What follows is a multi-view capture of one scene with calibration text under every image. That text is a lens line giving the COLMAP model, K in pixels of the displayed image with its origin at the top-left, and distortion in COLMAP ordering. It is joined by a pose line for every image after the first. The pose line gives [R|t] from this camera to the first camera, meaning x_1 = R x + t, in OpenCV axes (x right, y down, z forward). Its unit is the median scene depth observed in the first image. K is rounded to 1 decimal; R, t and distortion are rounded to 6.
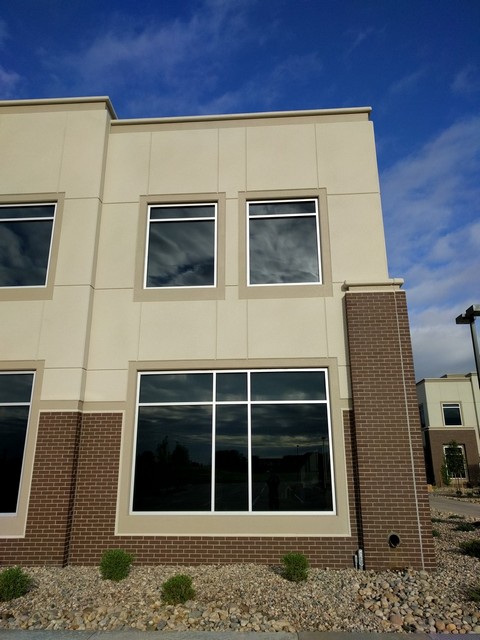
lens RADIAL K [[479.4, 0, 240.3], [0, 479.4, 319.8], [0, 0, 1]] dist [0.006644, 0.007952]
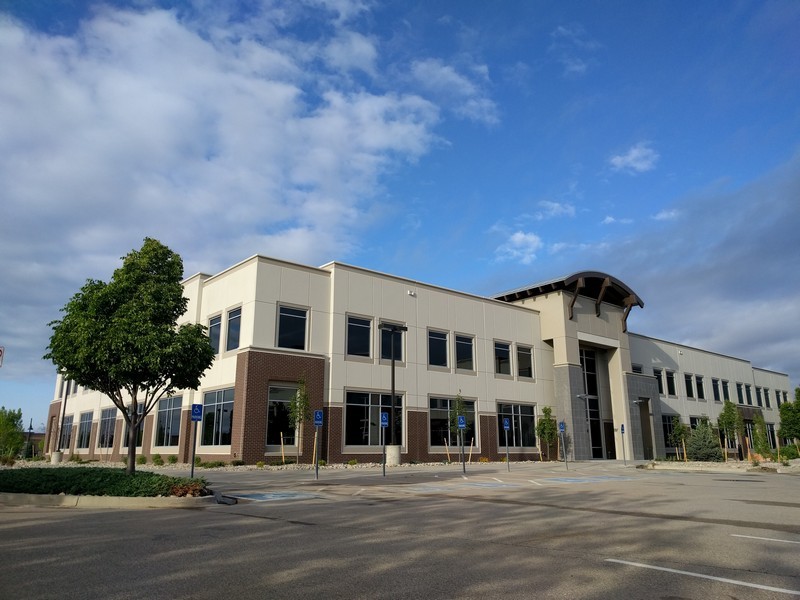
lens RADIAL K [[599.3, 0, 401.5], [0, 599.3, 299.8], [0, 0, 1]] dist [0.006644, 0.007952]
pose [[0.700956, -0.170350, -0.692561, 2.838615], [0.212522, 0.976832, -0.025175, -0.069828], [0.680805, -0.129538, 0.720920, -0.512115]]
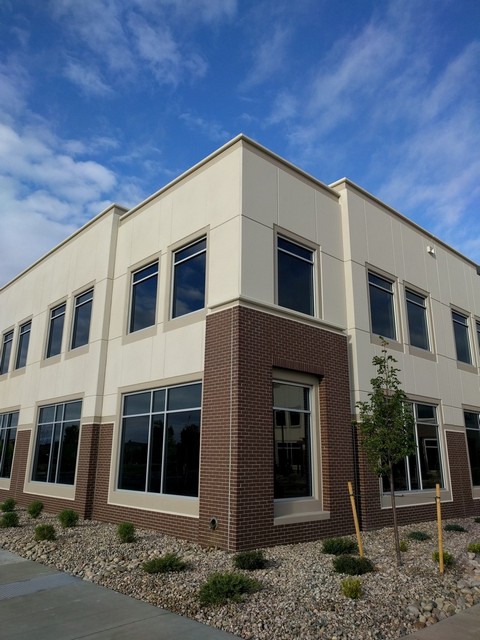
lens RADIAL K [[479.4, 0, 240.3], [0, 479.4, 319.8], [0, 0, 1]] dist [0.006644, 0.007952]
pose [[0.726553, -0.178087, -0.663631, 1.075320], [0.193711, 0.979741, -0.050839, 0.030528], [0.659240, -0.091615, 0.746331, 0.172241]]
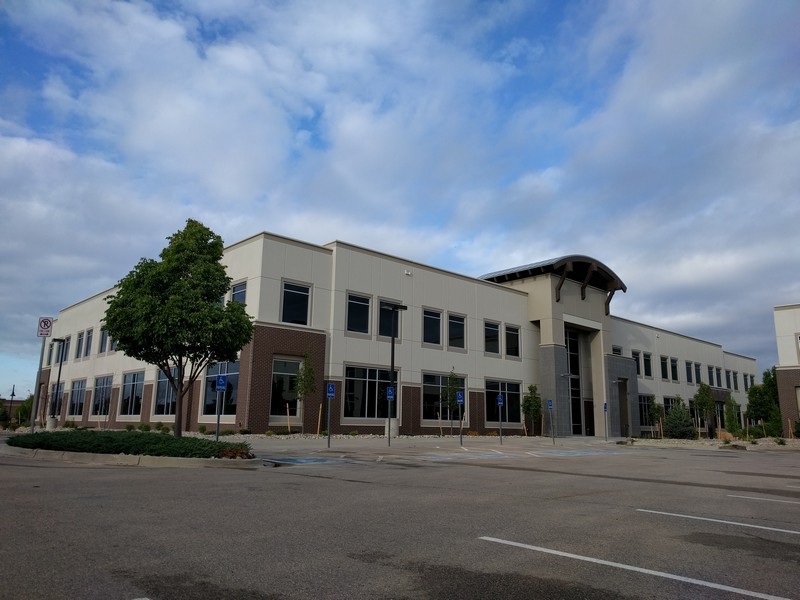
lens RADIAL K [[599.3, 0, 401.5], [0, 599.3, 299.8], [0, 0, 1]] dist [0.006644, 0.007952]
pose [[0.730908, -0.122207, -0.671446, 2.839431], [0.184735, 0.982536, 0.022269, -0.112415], [0.656998, -0.140316, 0.740719, -0.676787]]
